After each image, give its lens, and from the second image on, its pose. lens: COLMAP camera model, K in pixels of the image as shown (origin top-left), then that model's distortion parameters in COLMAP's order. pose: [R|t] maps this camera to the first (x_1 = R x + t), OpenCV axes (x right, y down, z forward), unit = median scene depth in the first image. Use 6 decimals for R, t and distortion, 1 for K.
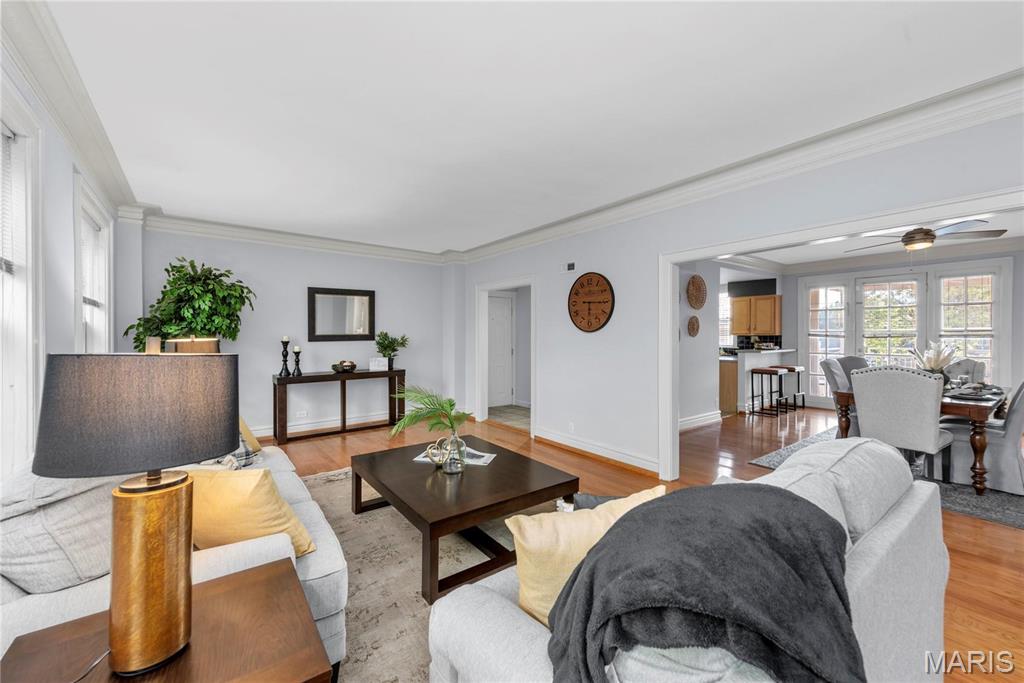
lens RADIAL K [[408.6, 0, 516.9], [0, 408.6, 333.2], [0, 0, 1]] dist [0.015370, -0.004528]
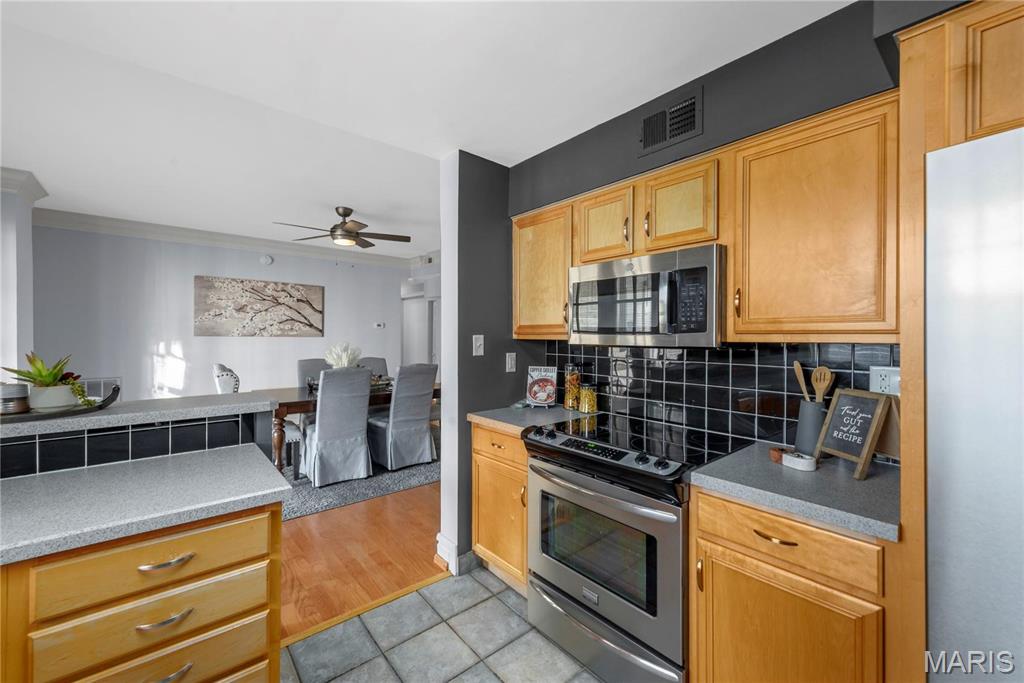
lens RADIAL K [[408.6, 0, 518.8], [0, 408.6, 335.5], [0, 0, 1]] dist [0.015370, -0.004528]
pose [[-0.998322, 0.000196, -0.057905, 0.404479], [0.000145, 1.000000, 0.000891, 0.002184], [0.057906, 0.000881, -0.998322, 1.271793]]
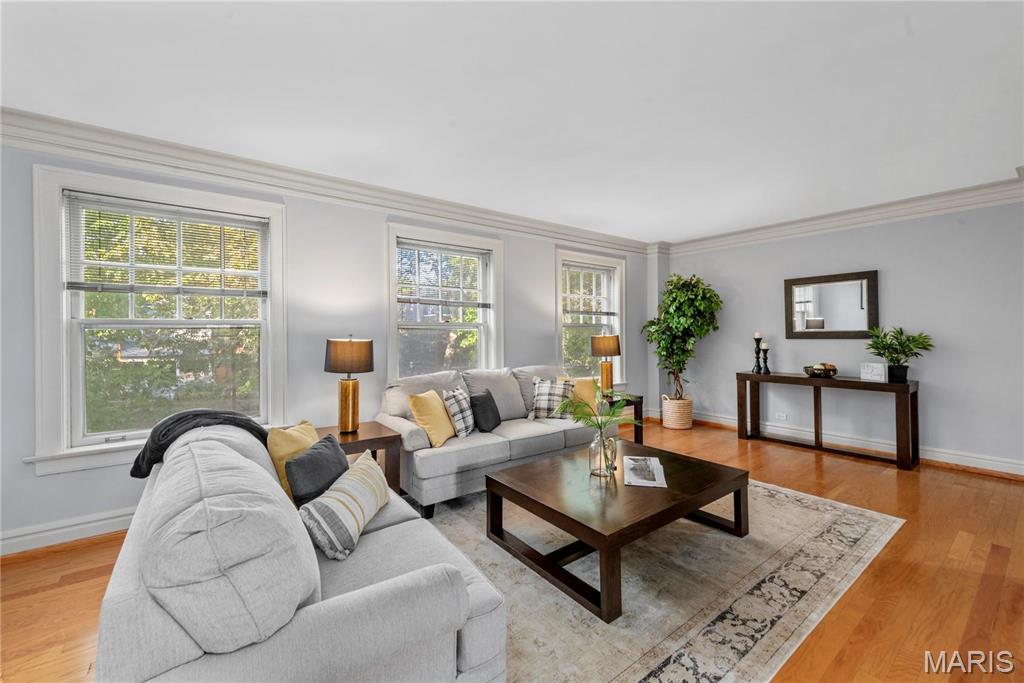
lens RADIAL K [[408.6, 0, 512.5], [0, 408.6, 335.4], [0, 0, 1]] dist [0.015370, -0.004528]
pose [[0.001230, 0.008503, -0.999963, 0.345615], [0.006495, 0.999943, 0.008511, 0.000620], [0.999978, -0.006506, 0.001175, 0.325616]]
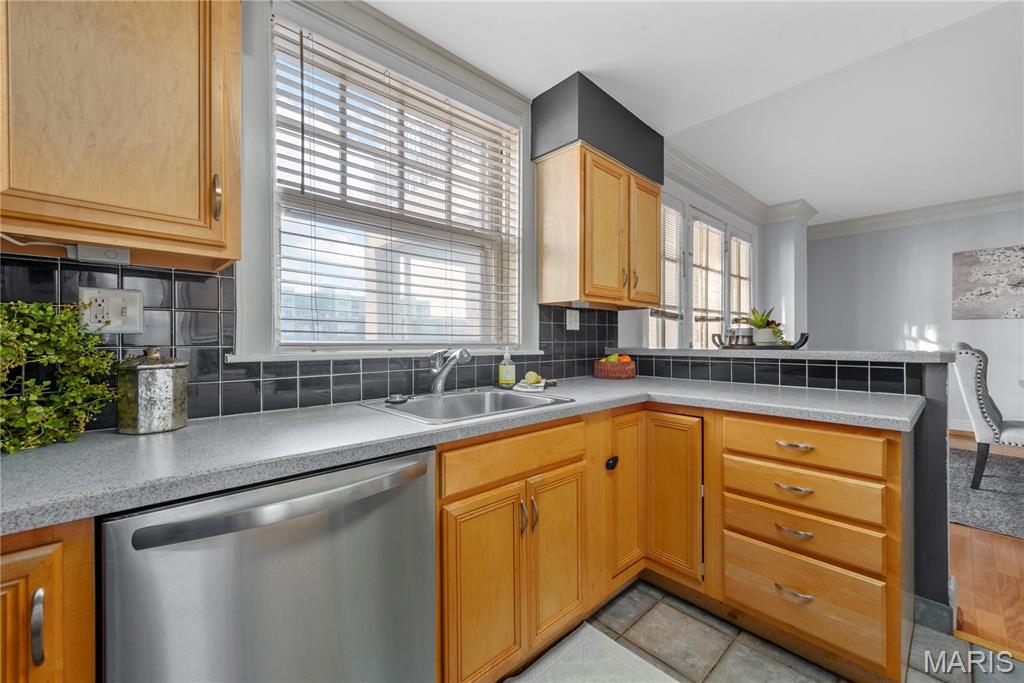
lens RADIAL K [[408.6, 0, 516.3], [0, 408.6, 340.3], [0, 0, 1]] dist [0.015370, -0.004528]
pose [[-0.087012, 0.003901, 0.996200, 0.335734], [0.007109, 0.999969, -0.003295, 0.034451], [-0.996182, 0.006795, -0.087037, 1.265366]]
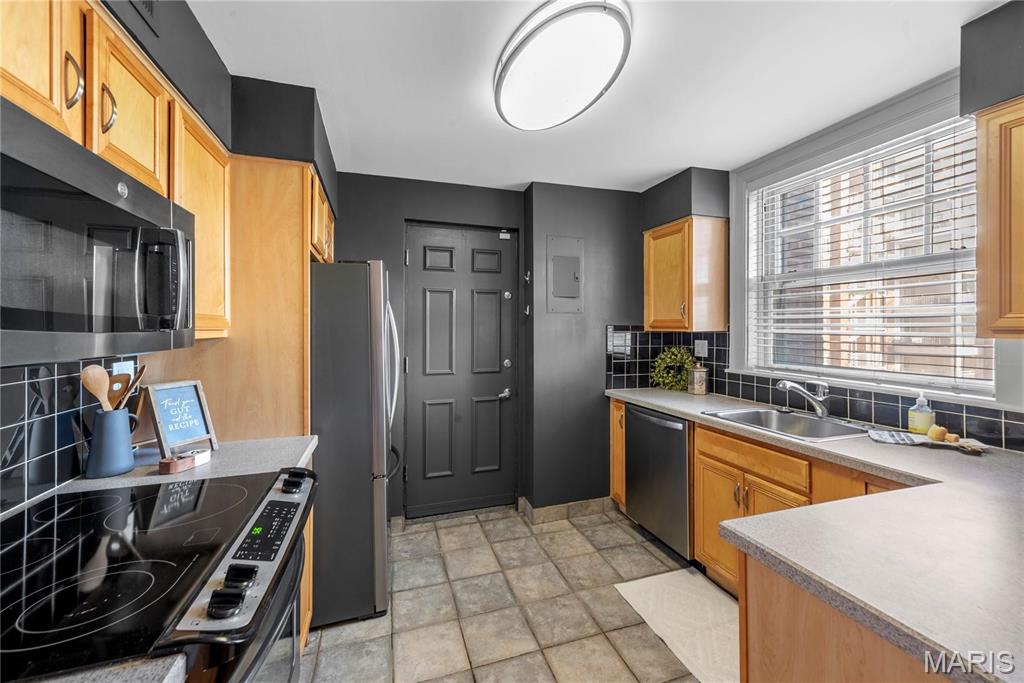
lens RADIAL K [[408.6, 0, 517.0], [0, 408.6, 326.2], [0, 0, 1]] dist [0.015370, -0.004528]
pose [[0.945616, -0.002775, -0.325273, 0.471384], [0.000007, 0.999964, -0.008512, 0.001422], [0.325284, 0.008047, 0.945582, 0.930023]]
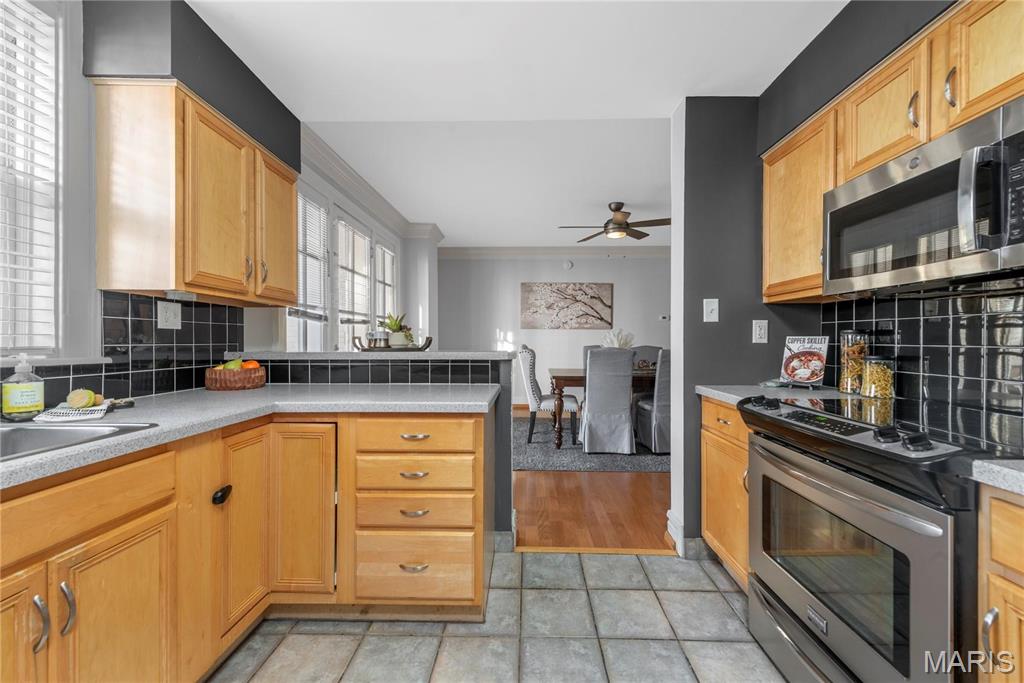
lens RADIAL K [[408.6, 0, 523.8], [0, 408.6, 340.6], [0, 0, 1]] dist [0.015370, -0.004528]
pose [[-0.783222, 0.004991, 0.621722, 0.336651], [0.004862, 0.999986, -0.001902, 0.033907], [-0.621723, 0.001533, -0.783236, 1.252413]]
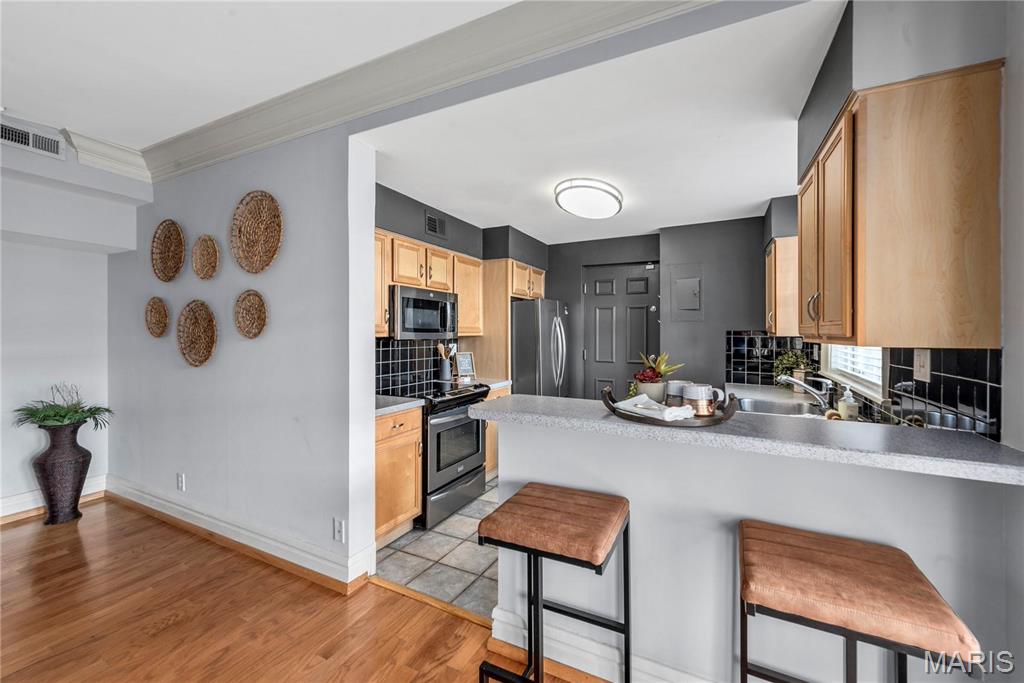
lens RADIAL K [[408.6, 0, 519.9], [0, 408.6, 334.4], [0, 0, 1]] dist [0.015370, -0.004528]
pose [[0.431907, 0.008841, -0.901875, 0.786410], [-0.006531, 0.999956, 0.006674, -0.000081], [0.901895, 0.003008, 0.431946, 0.898472]]
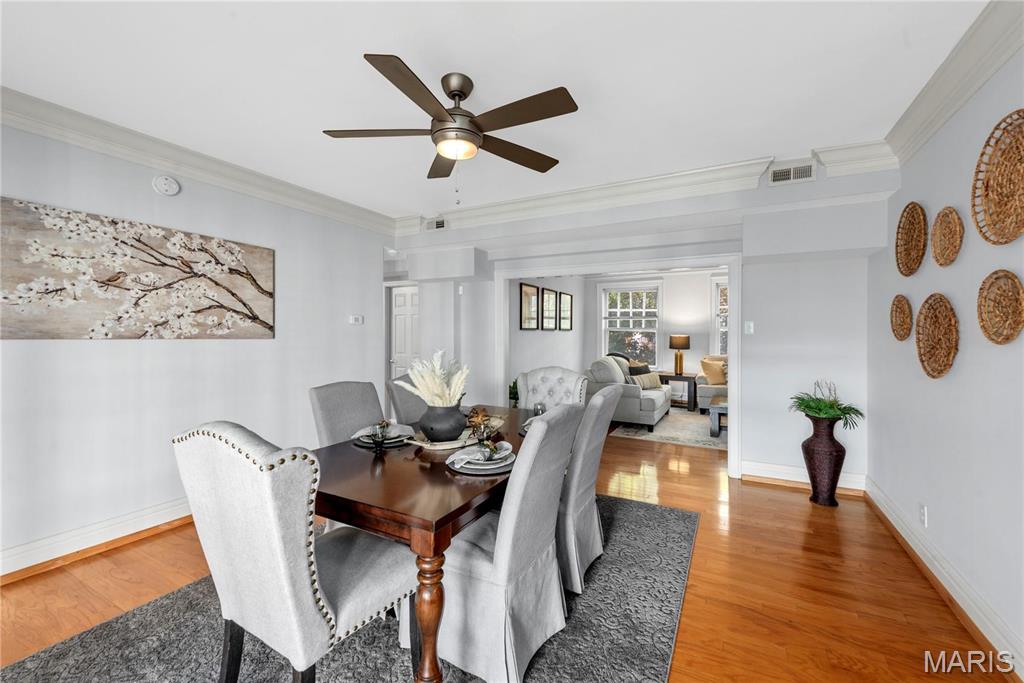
lens RADIAL K [[408.6, 0, 521.3], [0, 408.6, 338.9], [0, 0, 1]] dist [0.015370, -0.004528]
pose [[-0.909570, 0.009398, -0.415444, 0.711830], [0.003646, 0.999886, 0.014638, 0.000214], [0.415535, 0.011800, -0.909501, 0.944271]]
